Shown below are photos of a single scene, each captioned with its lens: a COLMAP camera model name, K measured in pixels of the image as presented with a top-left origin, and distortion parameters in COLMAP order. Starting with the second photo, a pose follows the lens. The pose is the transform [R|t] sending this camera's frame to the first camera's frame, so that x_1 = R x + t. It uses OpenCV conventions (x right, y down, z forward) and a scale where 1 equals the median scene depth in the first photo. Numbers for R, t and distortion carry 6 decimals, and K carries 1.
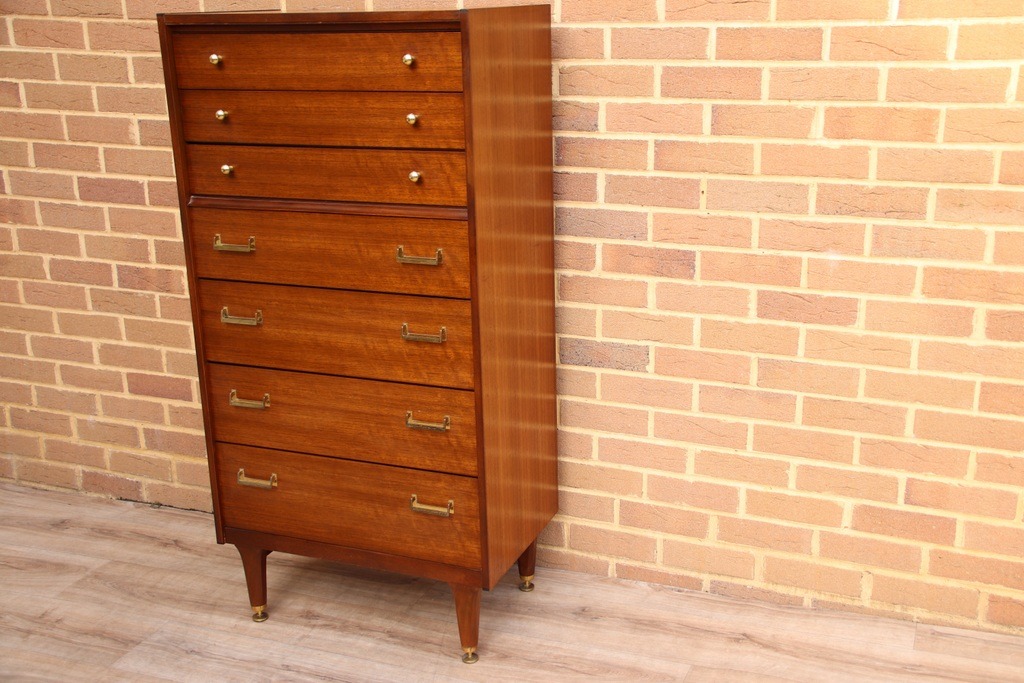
lens RADIAL K [[1174.9, 0, 521.7], [0, 1174.9, 350.1], [0, 0, 1]] dist [-0.023783, 0.380922]
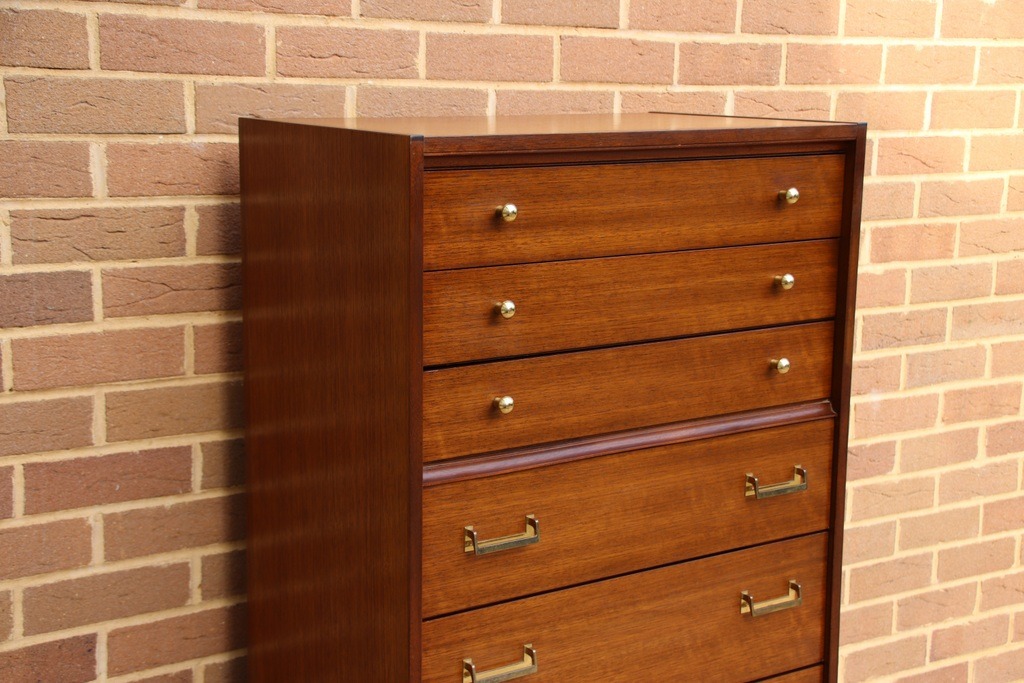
lens RADIAL K [[1563.5, 0, 518.7], [0, 1563.5, 352.3], [0, 0, 1]] dist [0.120162, 0.809511]
pose [[0.545851, -0.127055, 0.828193, -0.782566], [0.218976, 0.975715, 0.005362, -0.165275], [-0.808762, 0.178427, 0.560417, 0.528075]]
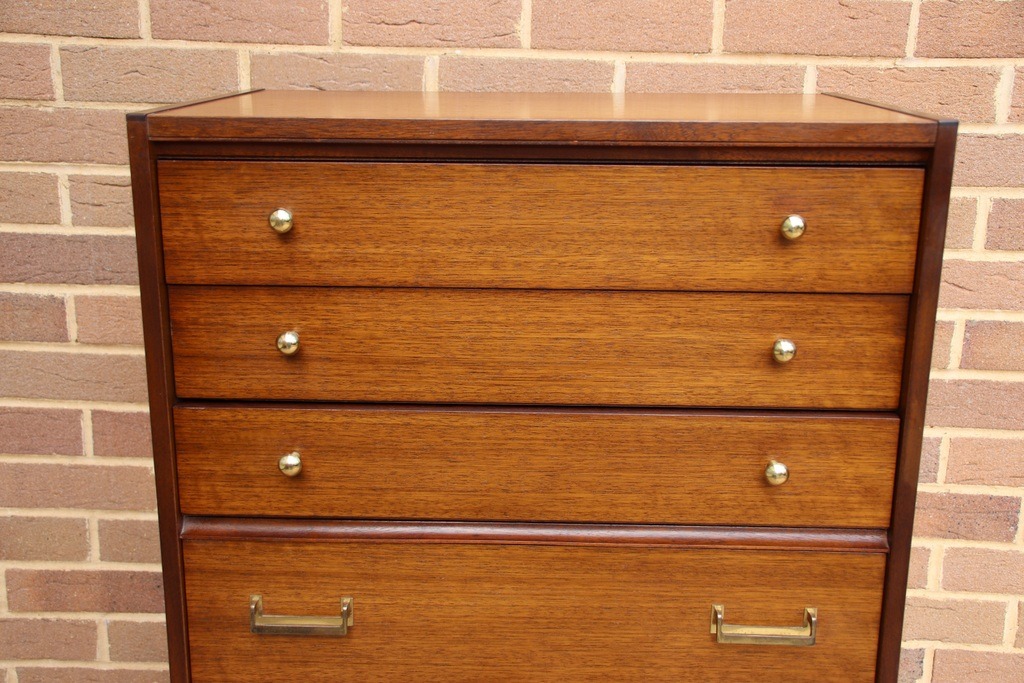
lens RADIAL K [[1154.2, 0, 511.5], [0, 1154.2, 347.7], [0, 0, 1]] dist [-0.038300, 0.353295]
pose [[0.937505, -0.061724, 0.342455, -0.292385], [0.071846, 0.997272, -0.016938, -0.167165], [-0.340475, 0.040483, 0.939382, 0.518107]]
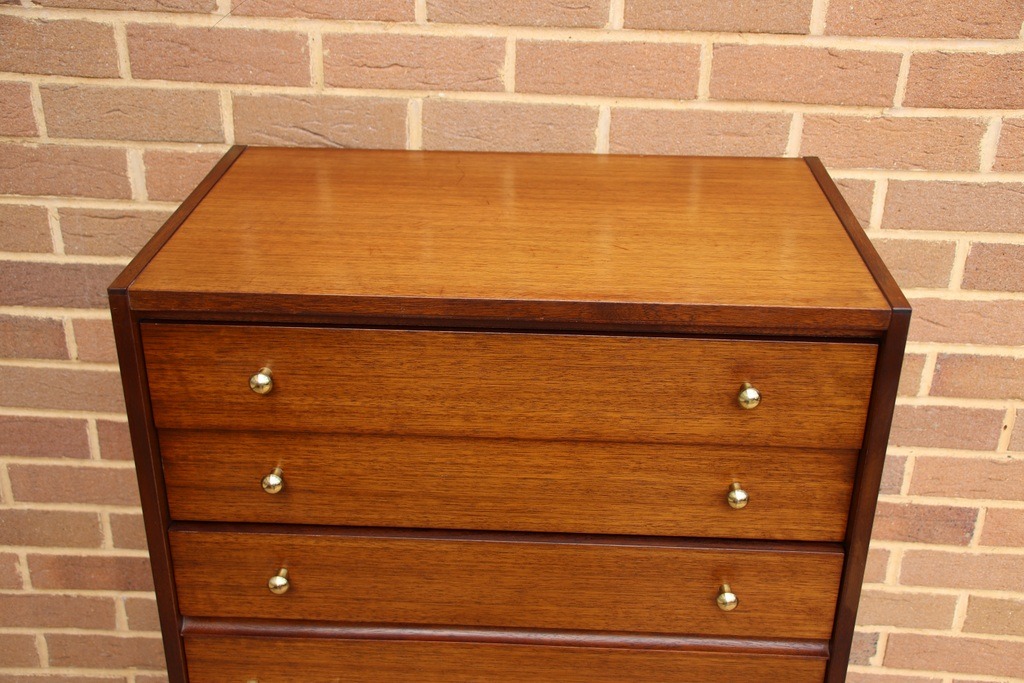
lens RADIAL K [[1159.1, 0, 513.7], [0, 1159.1, 346.3], [0, 0, 1]] dist [-0.030312, 0.350610]
pose [[0.941767, -0.120144, 0.314071, -0.273283], [0.065865, 0.981810, 0.178078, -0.295458], [-0.329753, -0.147021, 0.932549, 0.499623]]
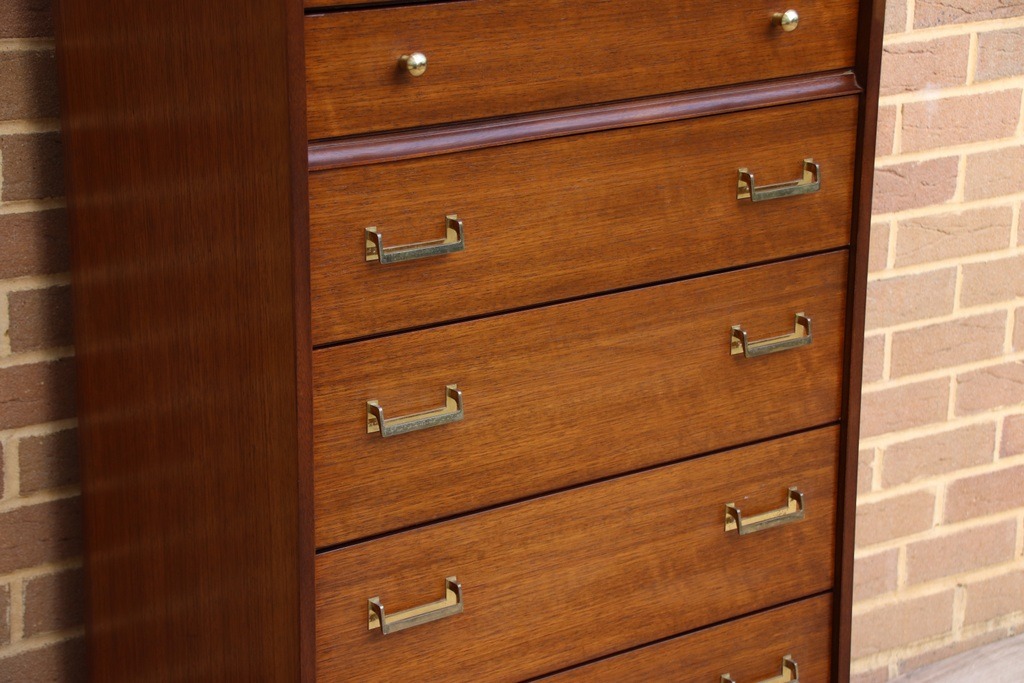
lens RADIAL K [[2300.9, 0, 521.4], [0, 2300.9, 354.8], [0, 0, 1]] dist [0.451864, 1.146678]
pose [[0.519097, -0.214786, 0.827288, -0.856992], [0.229915, 0.967324, 0.106879, -0.122170], [-0.823212, 0.134725, 0.551518, 0.482761]]
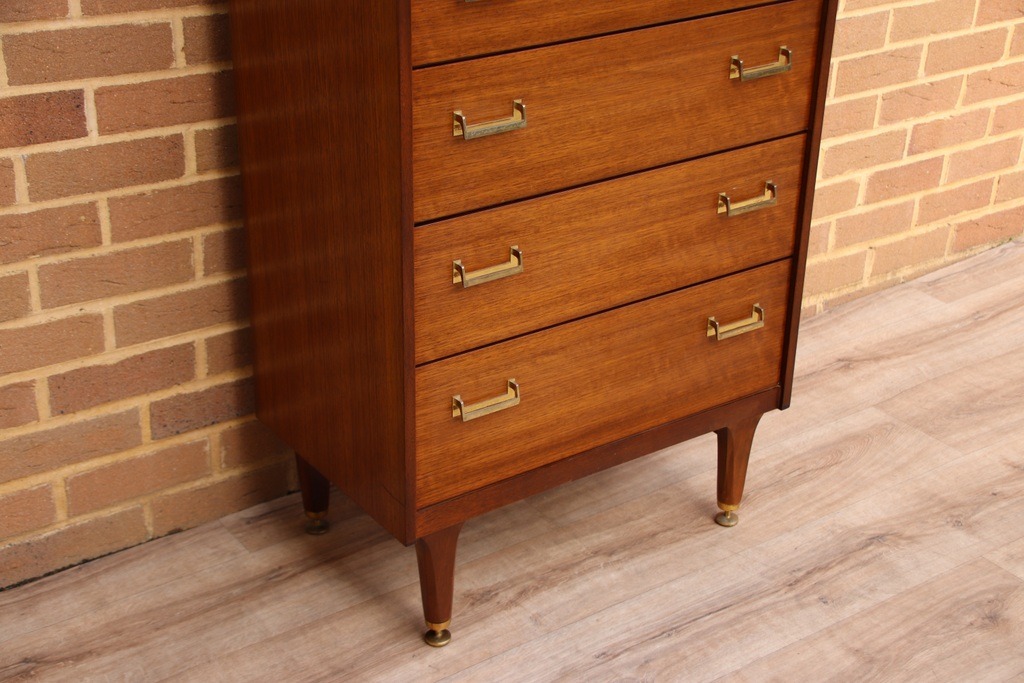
lens RADIAL K [[1563.5, 0, 518.7], [0, 1563.5, 352.3], [0, 0, 1]] dist [0.120162, 0.809511]
pose [[0.535827, -0.345132, 0.770567, -0.795789], [0.213351, 0.938368, 0.271932, -0.117711], [-0.816928, 0.018693, 0.576437, 0.538189]]
